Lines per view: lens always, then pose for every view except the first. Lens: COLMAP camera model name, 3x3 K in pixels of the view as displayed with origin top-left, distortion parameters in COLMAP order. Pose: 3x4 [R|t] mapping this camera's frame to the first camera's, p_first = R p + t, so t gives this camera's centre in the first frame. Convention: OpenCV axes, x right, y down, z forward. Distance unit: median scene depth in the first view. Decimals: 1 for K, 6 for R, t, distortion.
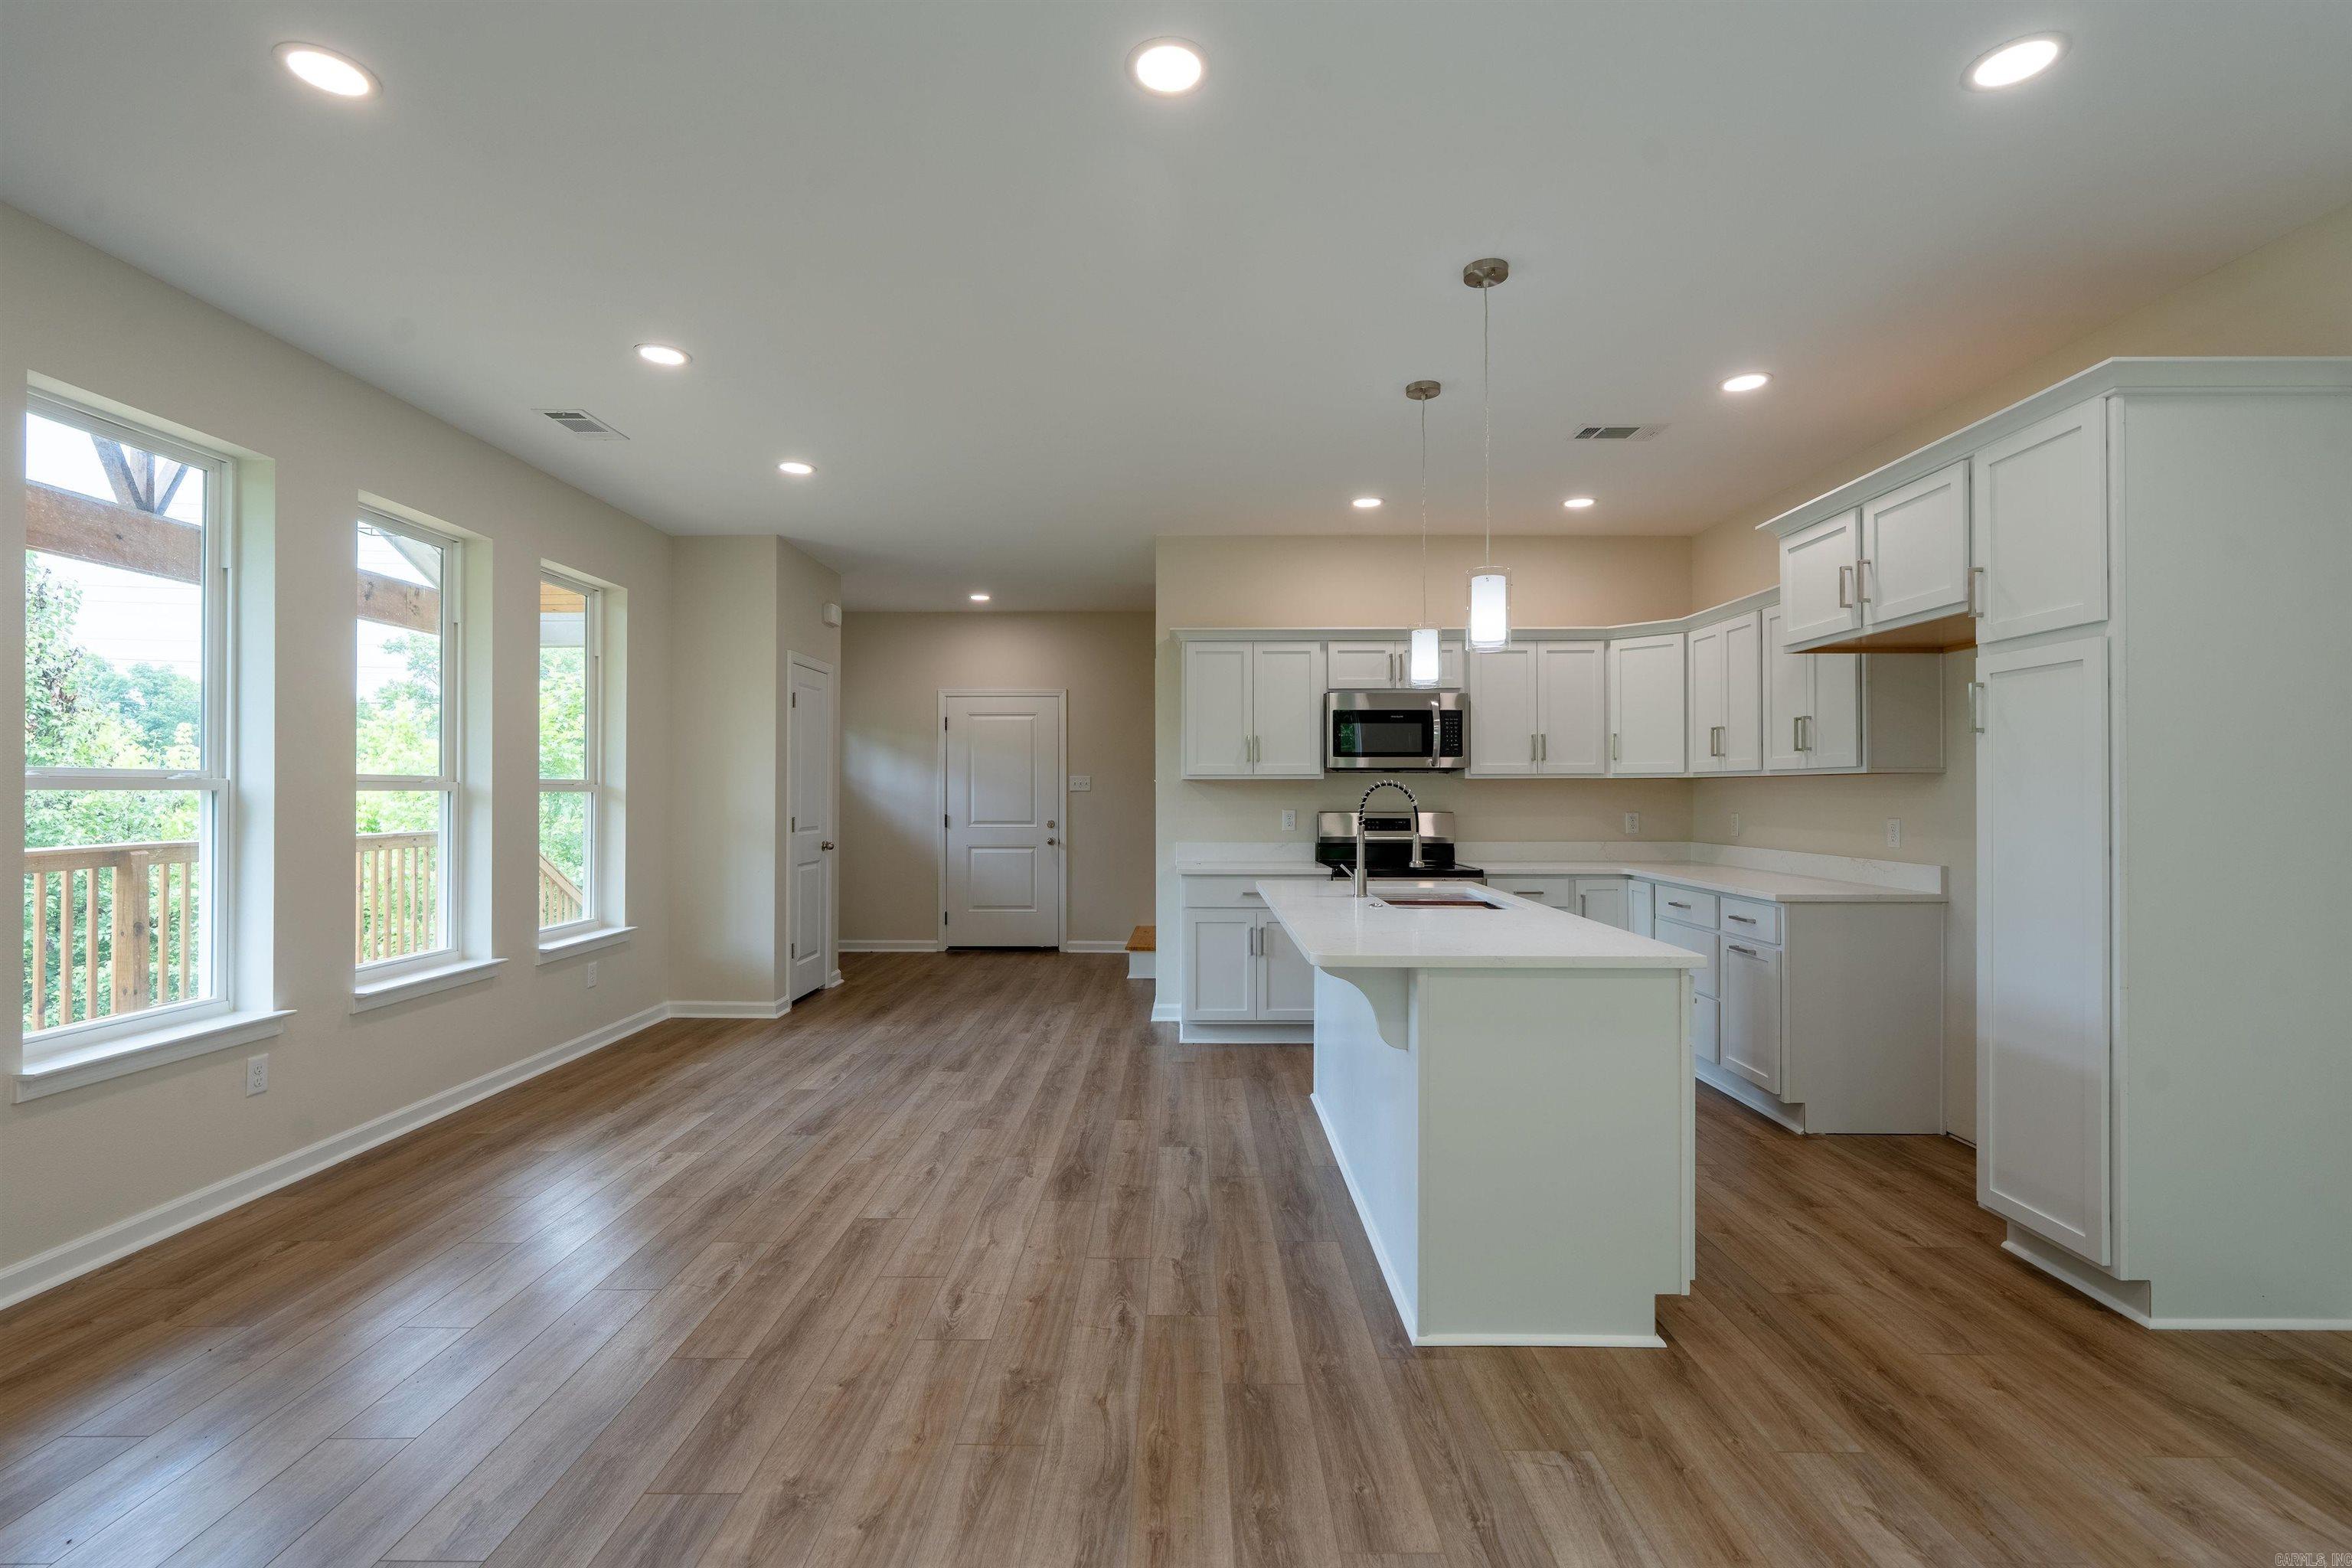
lens RADIAL K [[1055.5, 0, 1176.0], [0, 1055.5, 784.0], [0, 0, 1]] dist [-0.002870, 0.000282]
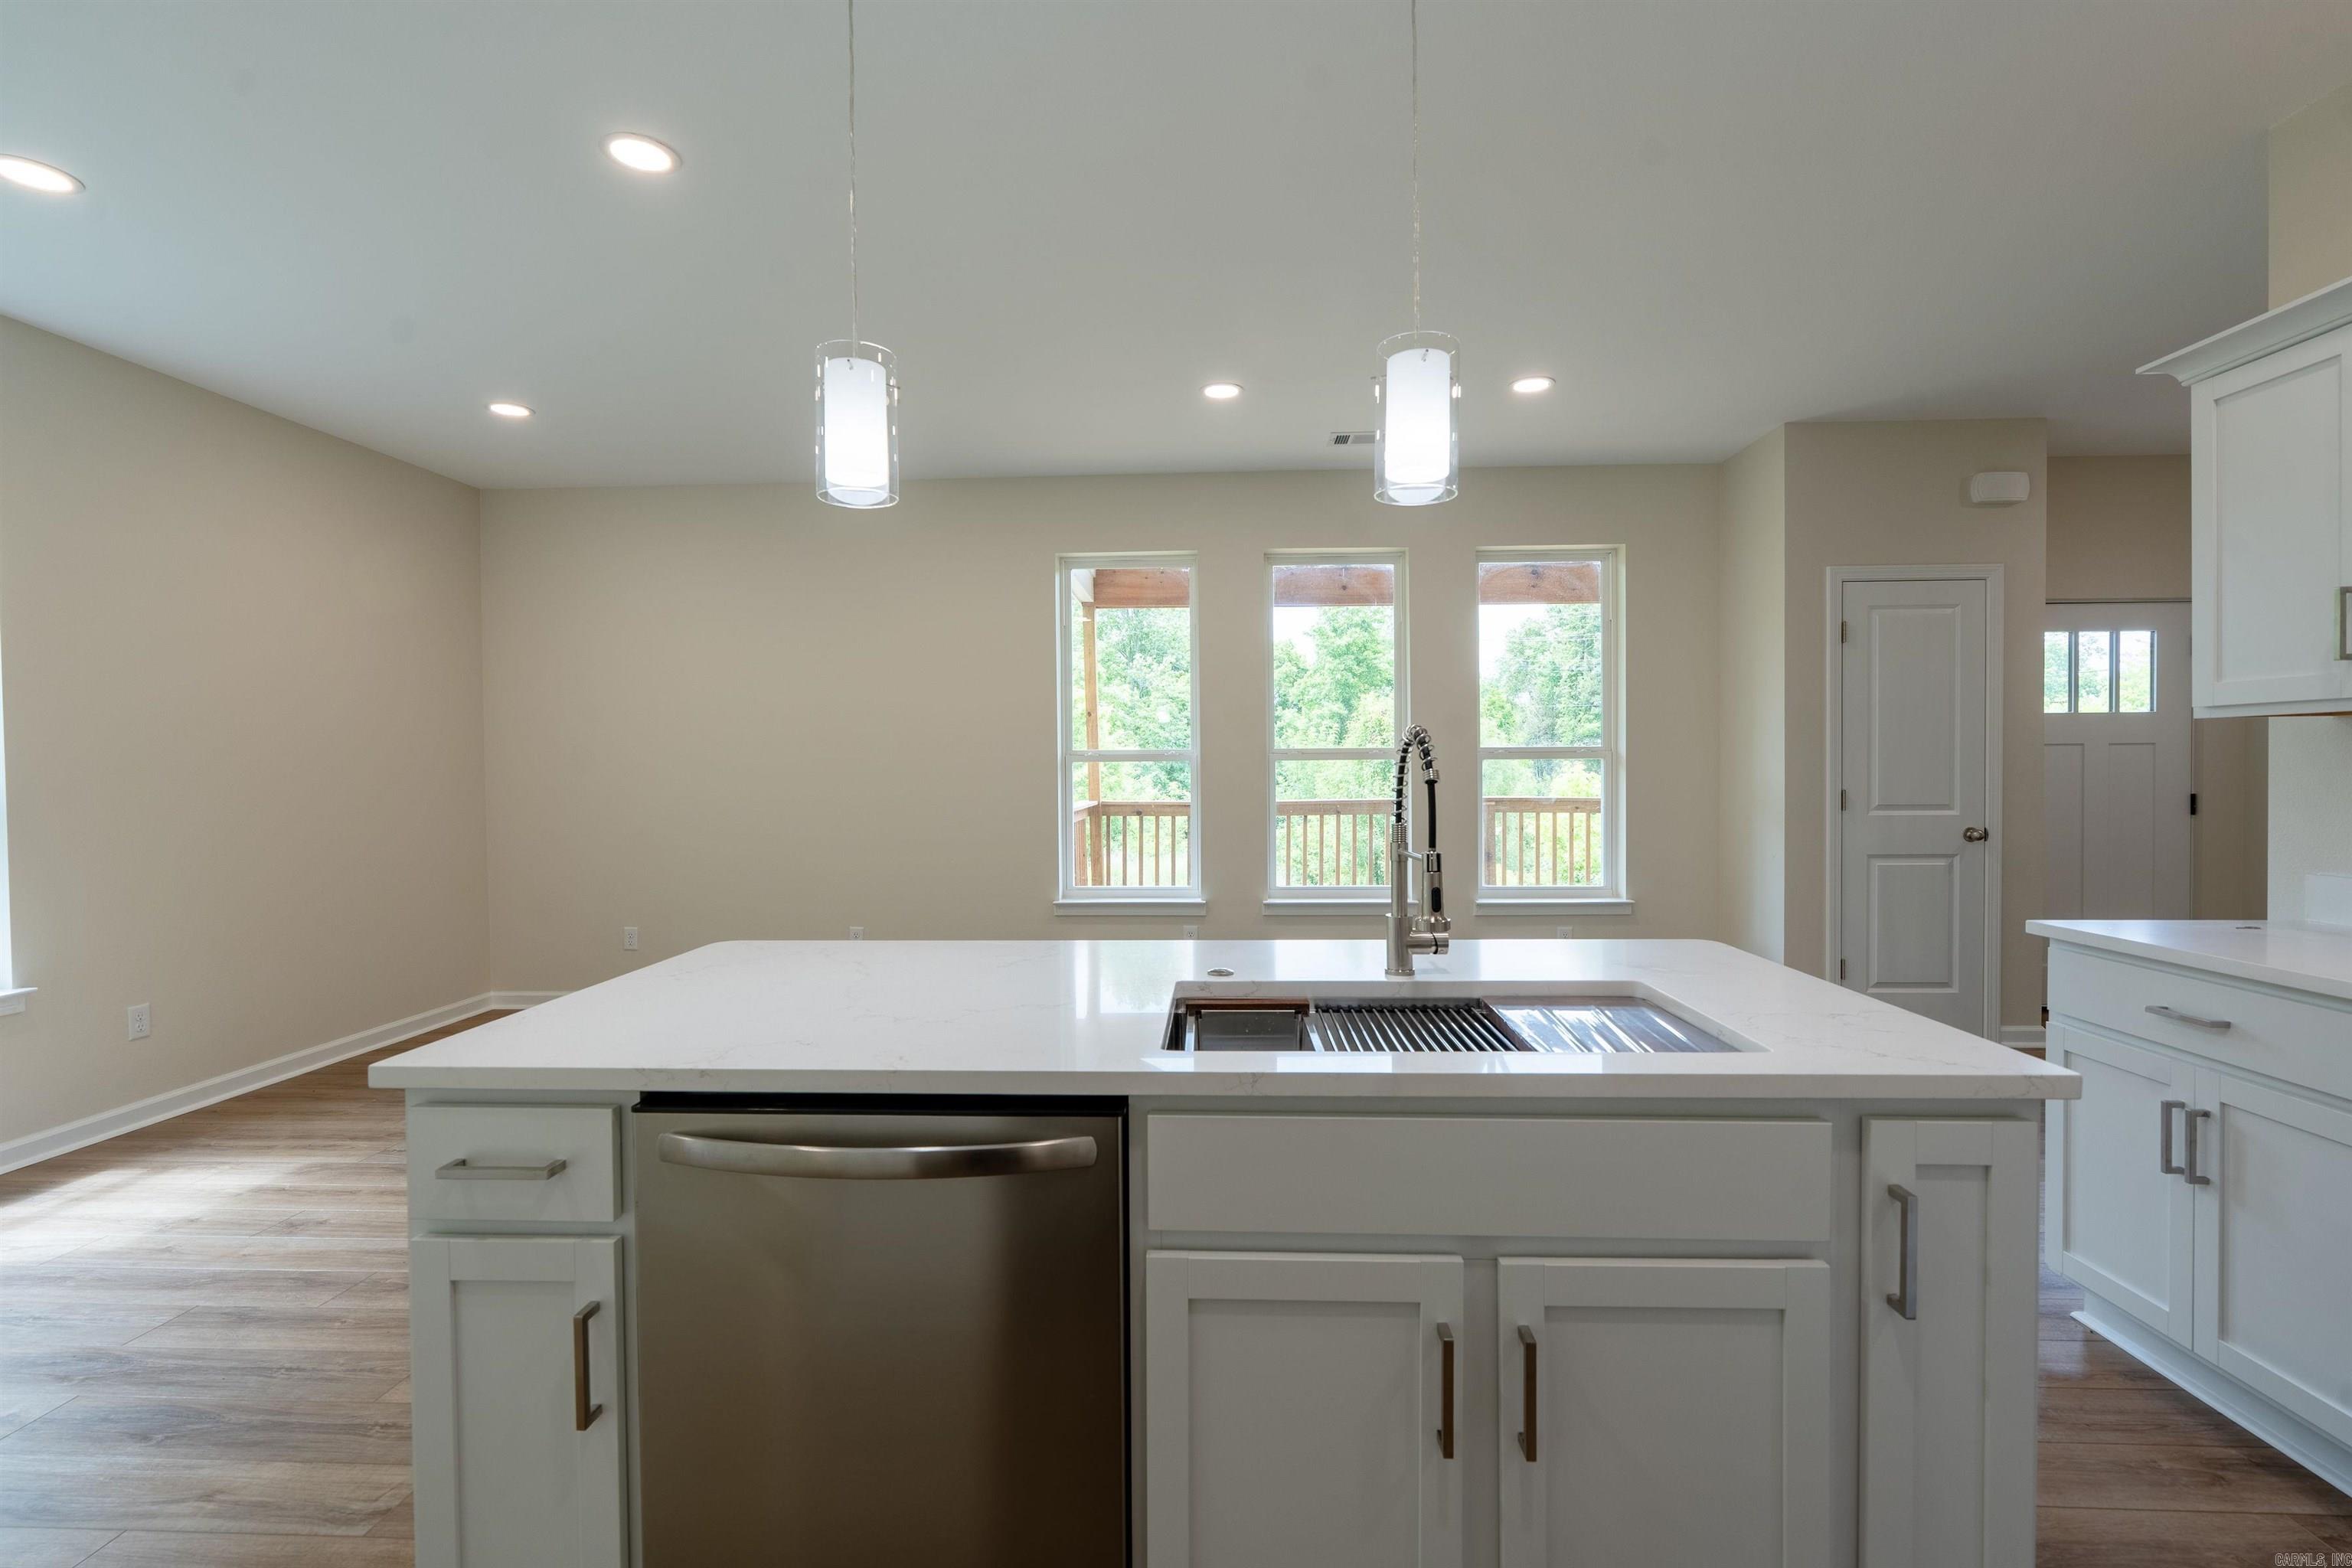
lens RADIAL K [[1053.3, 0, 1176.0], [0, 1053.3, 784.0], [0, 0, 1]] dist [-0.001242, 0.000141]
pose [[-0.038966, 0.017231, -0.999092, 0.610825], [0.016294, 0.999729, 0.016607, 0.010825], [0.999108, -0.015632, -0.039237, 0.858782]]
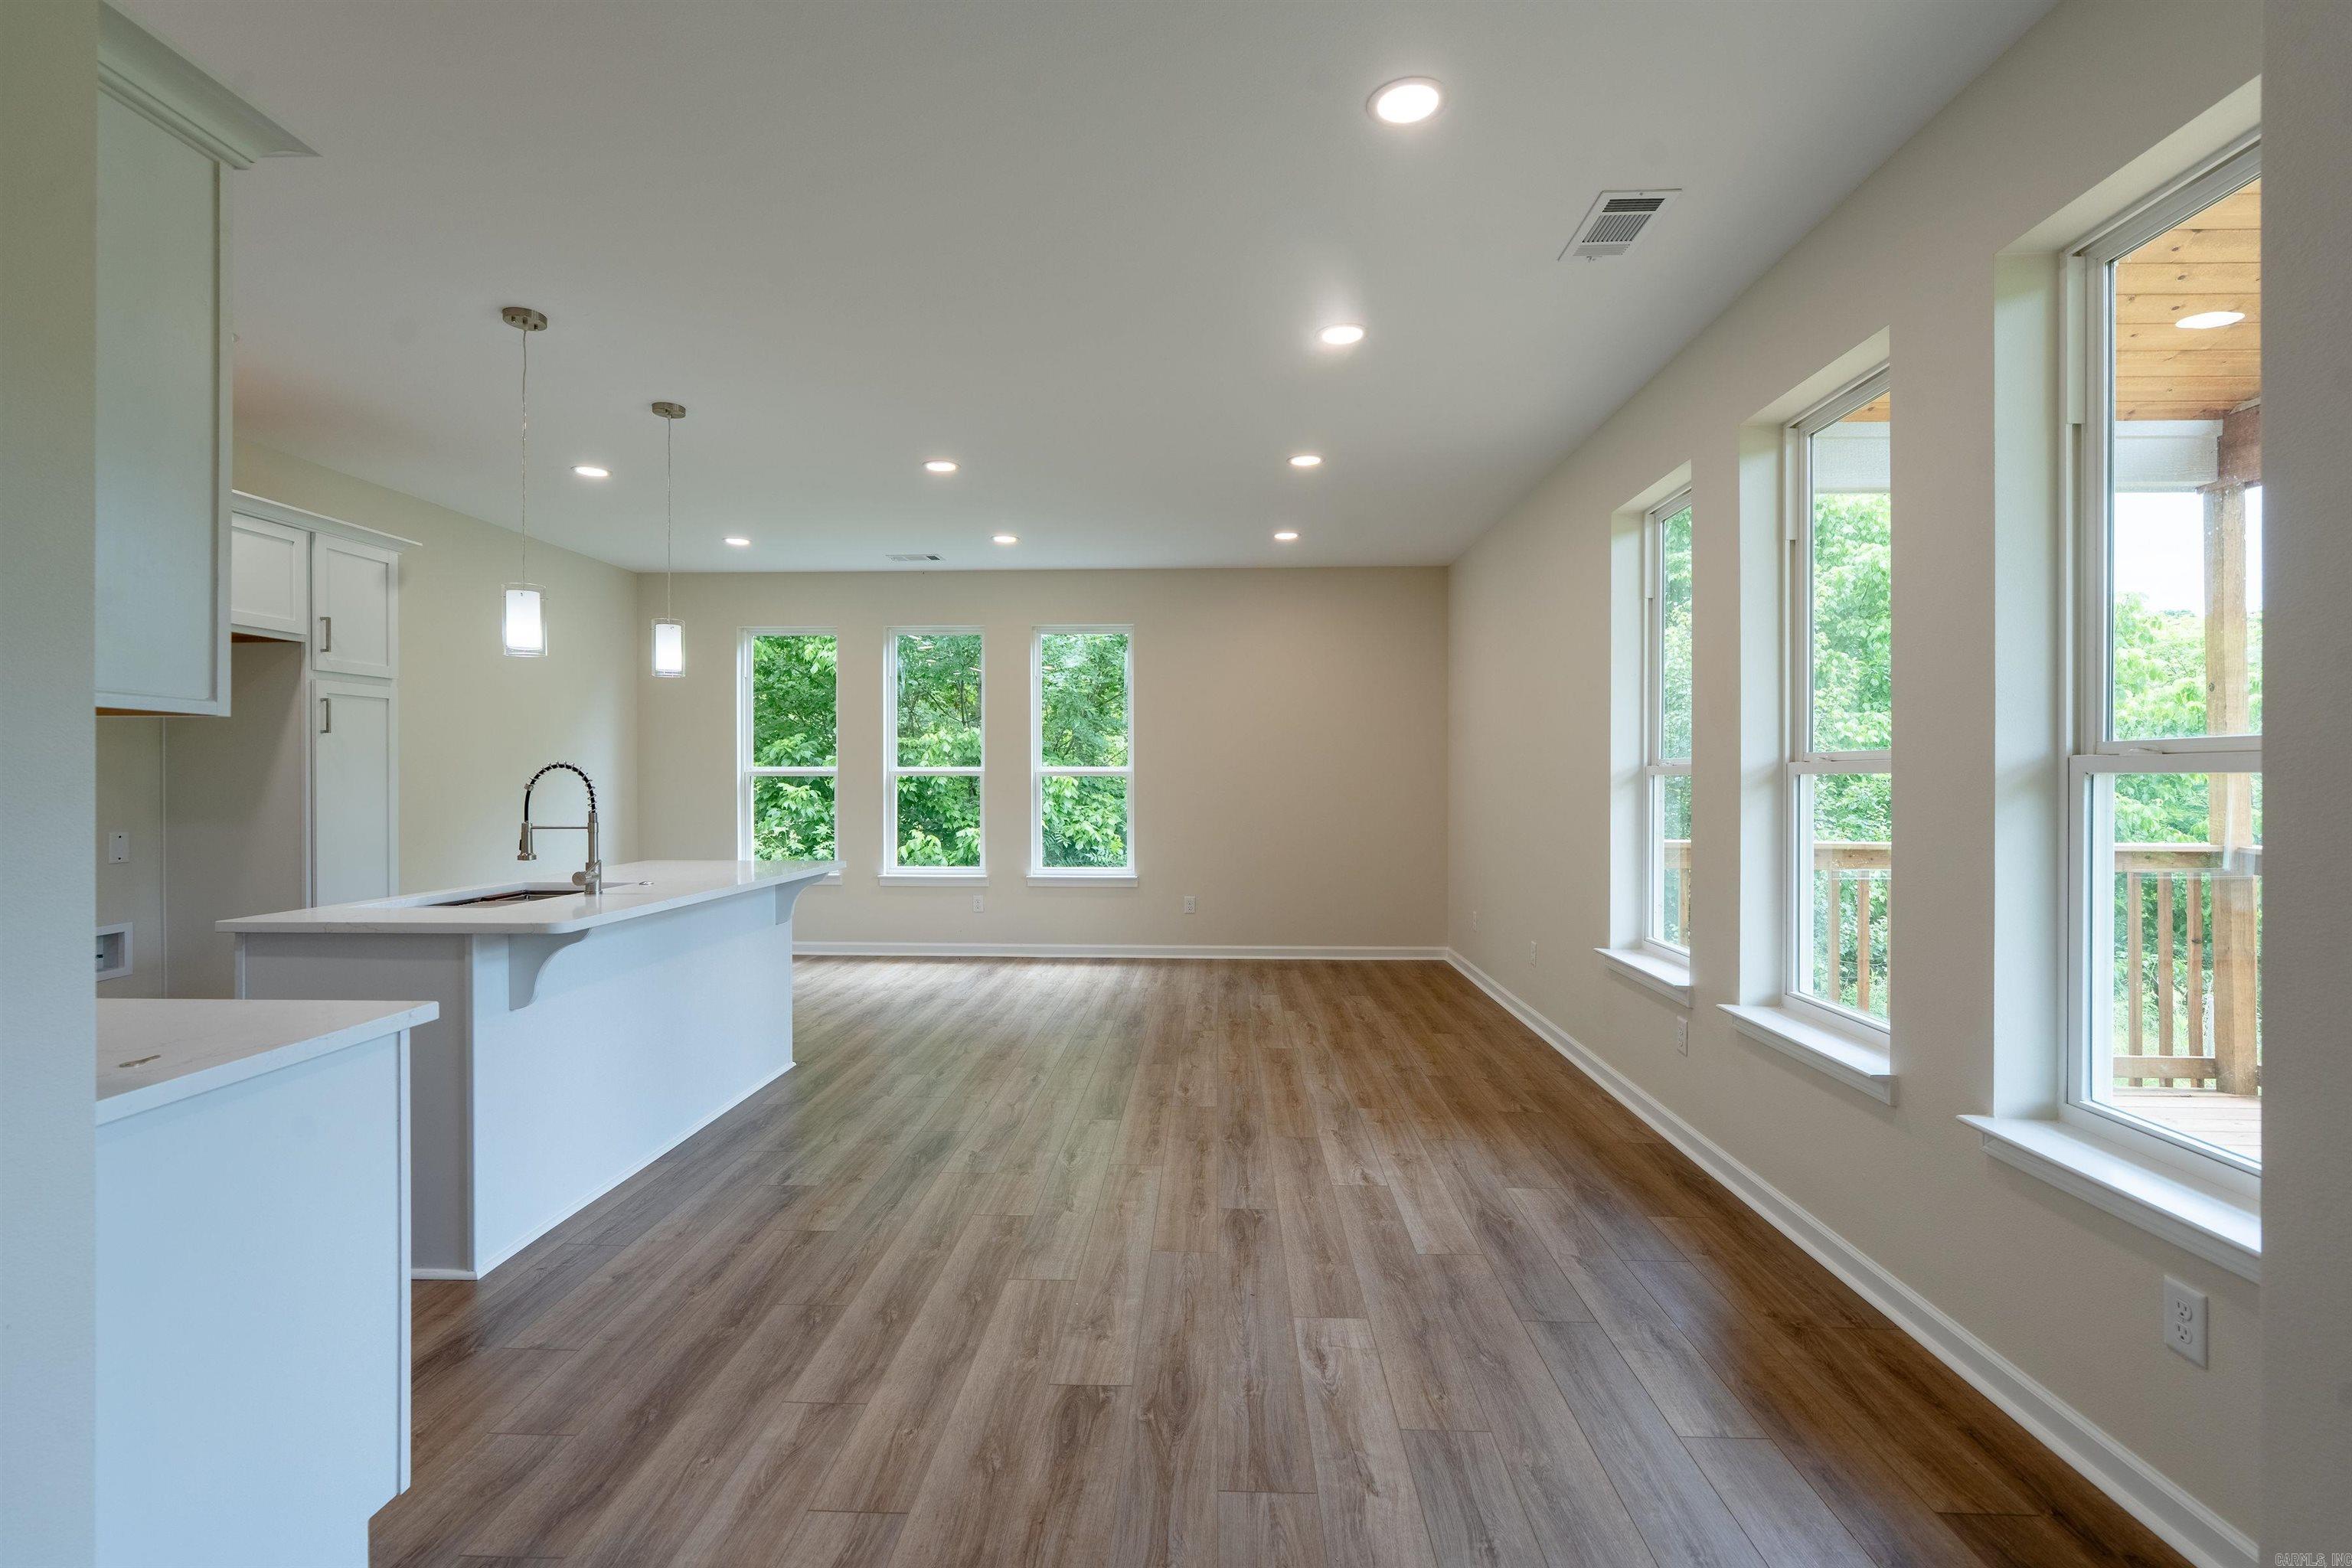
lens RADIAL K [[1050.4, 0, 1174.7], [0, 1050.4, 782.1], [0, 0, 1]] dist [-0.003454, 0.000443]
pose [[-0.999406, -0.001581, 0.034428, -0.316306], [-0.001751, 0.999986, -0.004913, 0.016382], [-0.034420, -0.004970, -0.999395, 1.731704]]
